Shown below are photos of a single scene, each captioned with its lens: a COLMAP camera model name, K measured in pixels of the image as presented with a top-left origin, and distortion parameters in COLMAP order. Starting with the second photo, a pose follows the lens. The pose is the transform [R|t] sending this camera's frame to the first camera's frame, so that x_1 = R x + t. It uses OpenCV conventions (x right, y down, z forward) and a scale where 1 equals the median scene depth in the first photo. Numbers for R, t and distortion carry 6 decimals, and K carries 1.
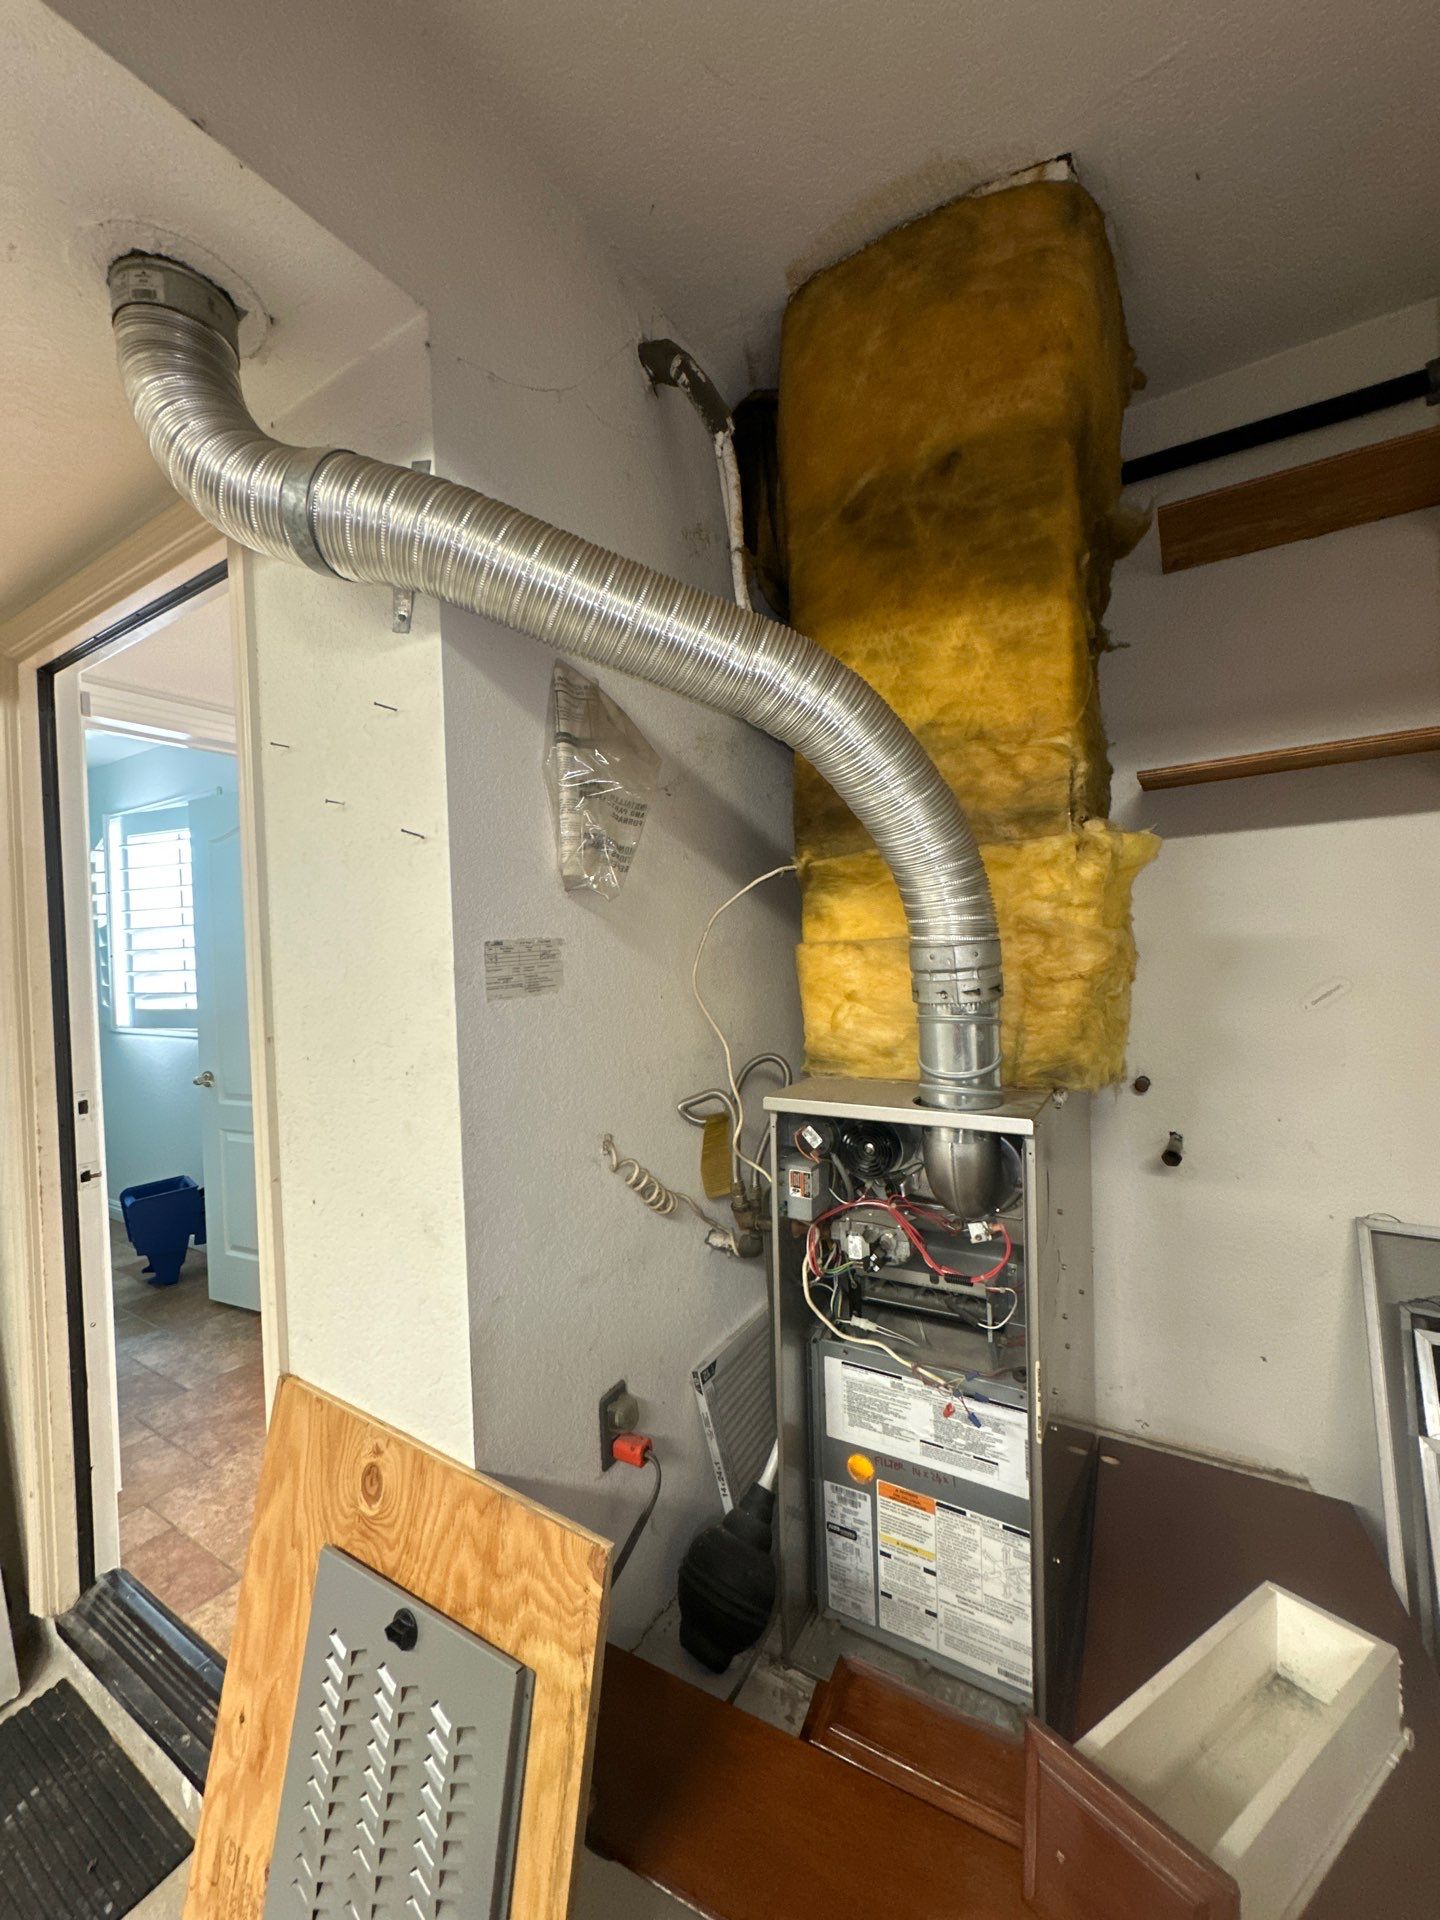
lens RADIAL K [[768.7, 0, 716.8], [0, 768.7, 960.1], [0, 0, 1]] dist [-0.001229, 0.000281]
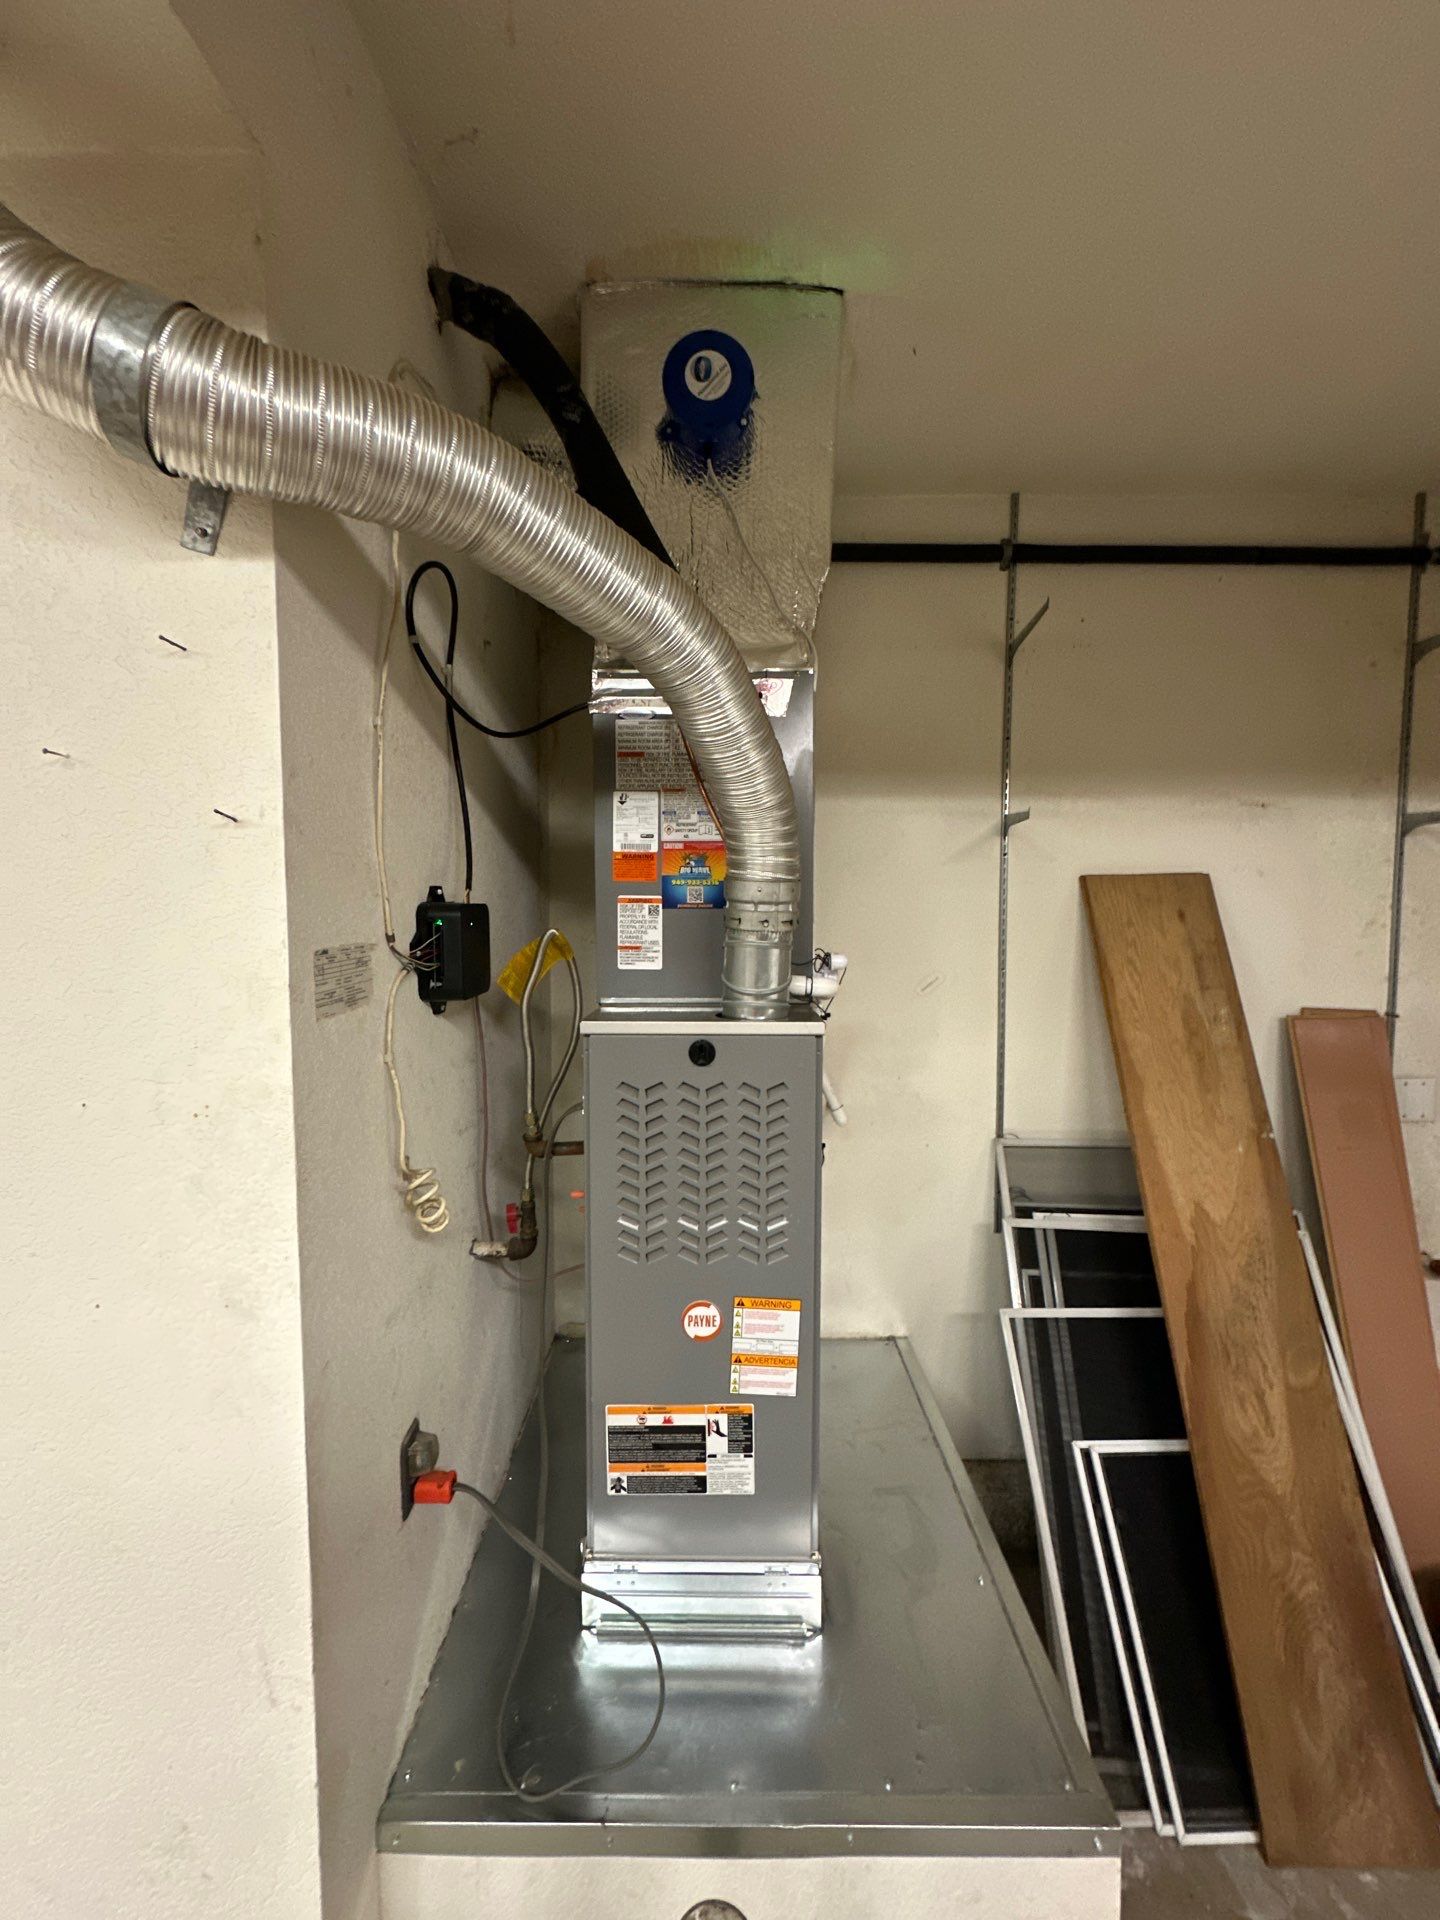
lens RADIAL K [[766.5, 0, 720.0], [0, 766.5, 960.0], [0, 0, 1]] dist [-0.000268, 0.000436]
pose [[0.852264, 0.001114, 0.523111, -0.313294], [-0.019612, 0.999363, 0.029824, -0.041315], [-0.522744, -0.035677, 0.851743, 0.046619]]
